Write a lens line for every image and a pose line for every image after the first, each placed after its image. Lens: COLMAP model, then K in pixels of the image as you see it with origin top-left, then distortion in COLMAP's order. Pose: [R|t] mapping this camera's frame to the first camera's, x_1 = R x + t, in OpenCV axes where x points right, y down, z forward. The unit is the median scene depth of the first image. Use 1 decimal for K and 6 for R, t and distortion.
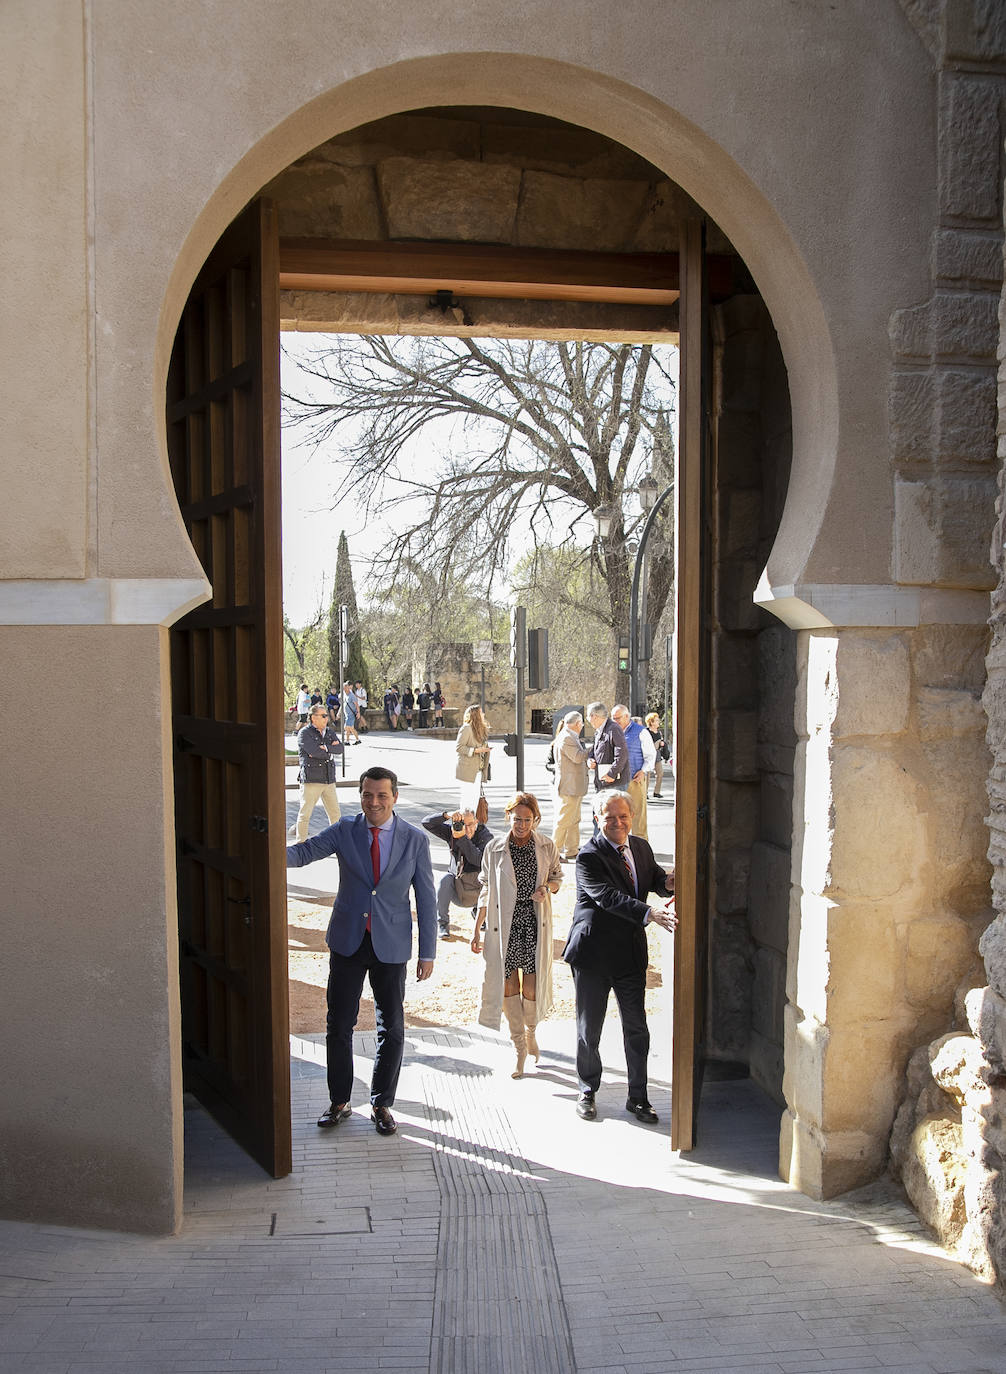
lens RADIAL K [[1279.1, 0, 500.7], [0, 1279.1, 761.7], [0, 0, 1]] dist [-0.059835, 0.071723]
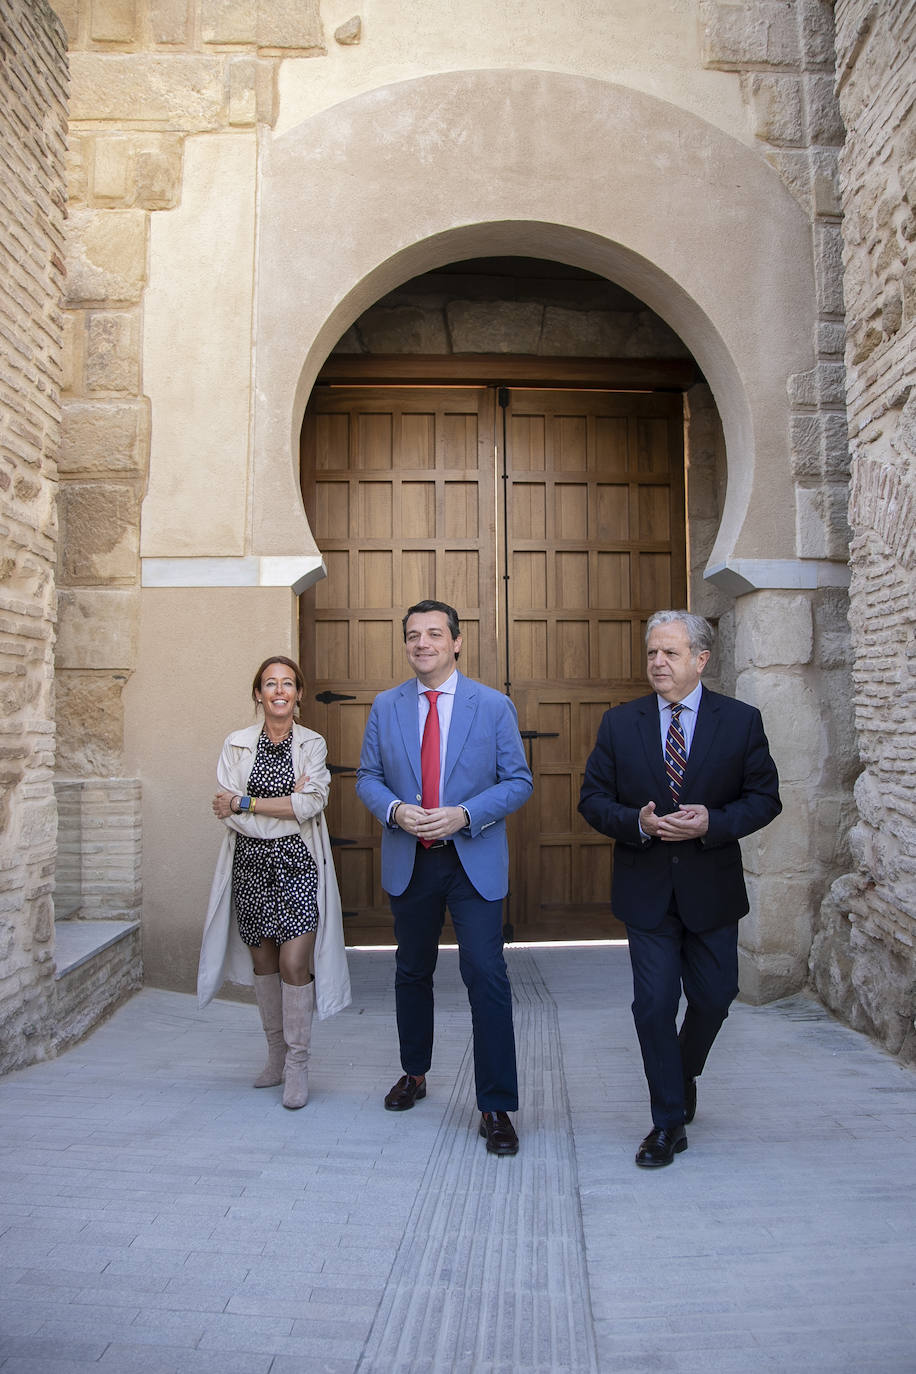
lens RADIAL K [[1008.7, 0, 458.0], [0, 1008.7, 687.0], [0, 0, 1]] dist [-0.118659, 0.070414]
pose [[0.994889, -0.006056, -0.100790, 0.042214], [-0.004706, 0.994335, -0.106192, 0.124292], [0.100862, 0.106123, 0.989224, -0.125992]]
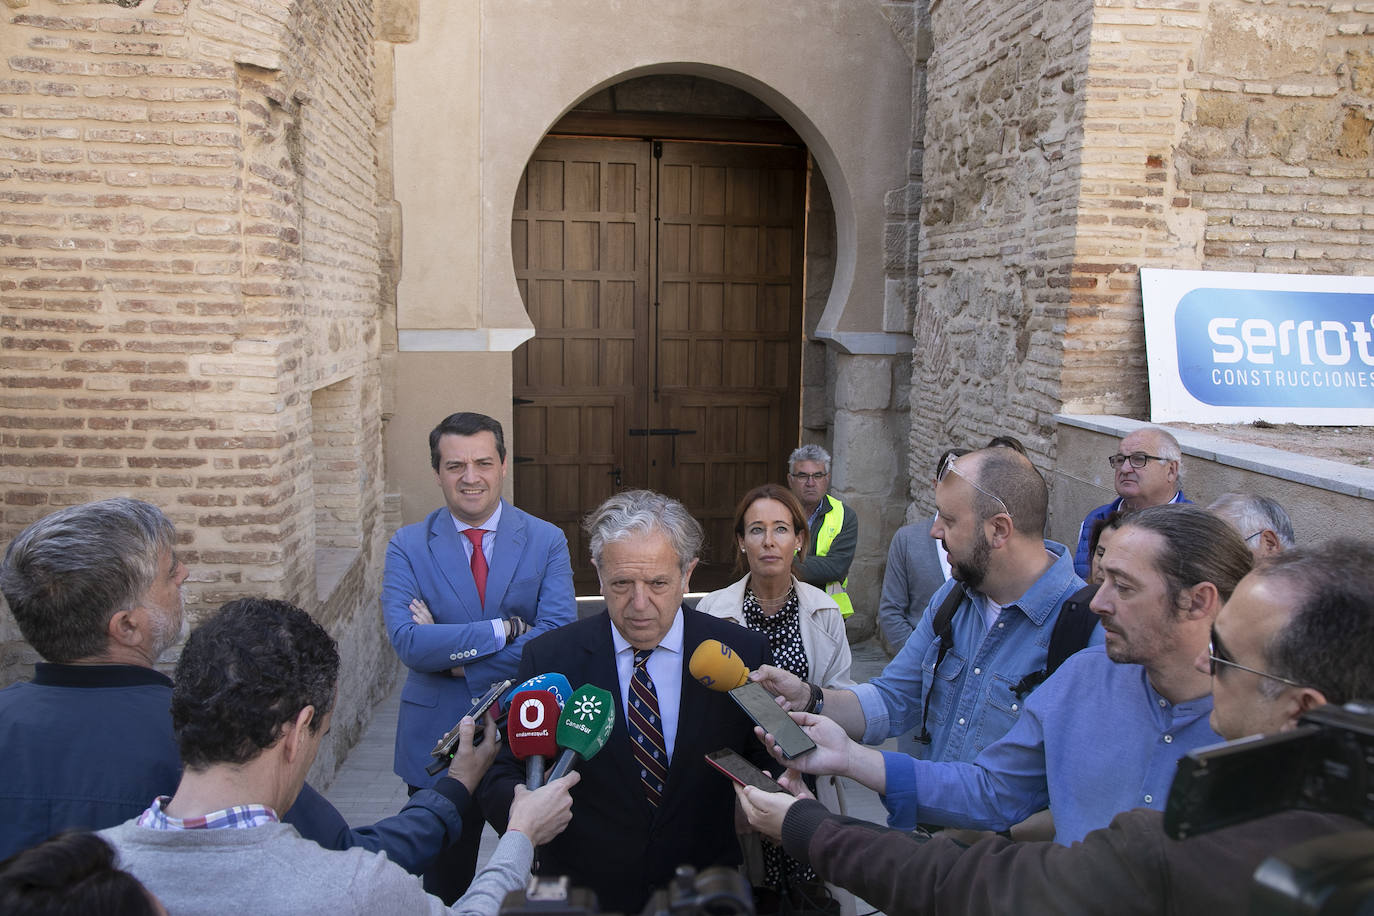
lens RADIAL K [[1106.7, 0, 682.6], [0, 1106.7, 466.1], [0, 0, 1]] dist [-0.082675, 0.075352]
pose [[0.999643, 0.015017, 0.022076, -0.032196], [-0.016434, 0.997721, 0.065436, -0.041892], [-0.021043, -0.065776, 0.997613, -0.694219]]
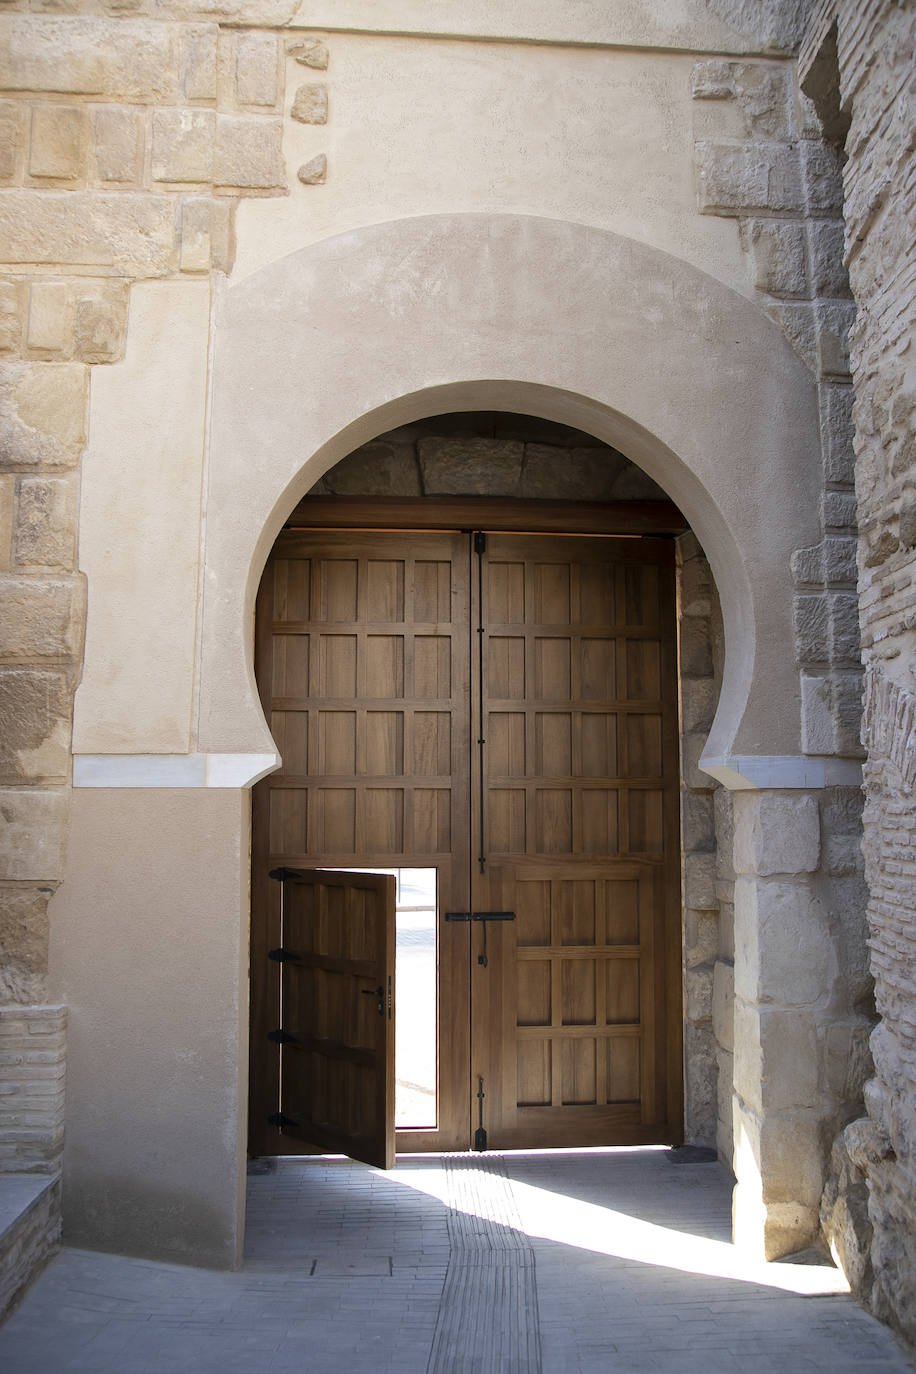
lens RADIAL K [[1086.5, 0, 452.6], [0, 1086.5, 697.4], [0, 0, 1]] dist [-0.090213, 0.074504]
pose [[0.996850, -0.004252, -0.079200, 0.042027], [-0.009665, 0.984609, -0.174506, -0.003725], [0.078723, 0.174722, 0.981466, -0.110788]]
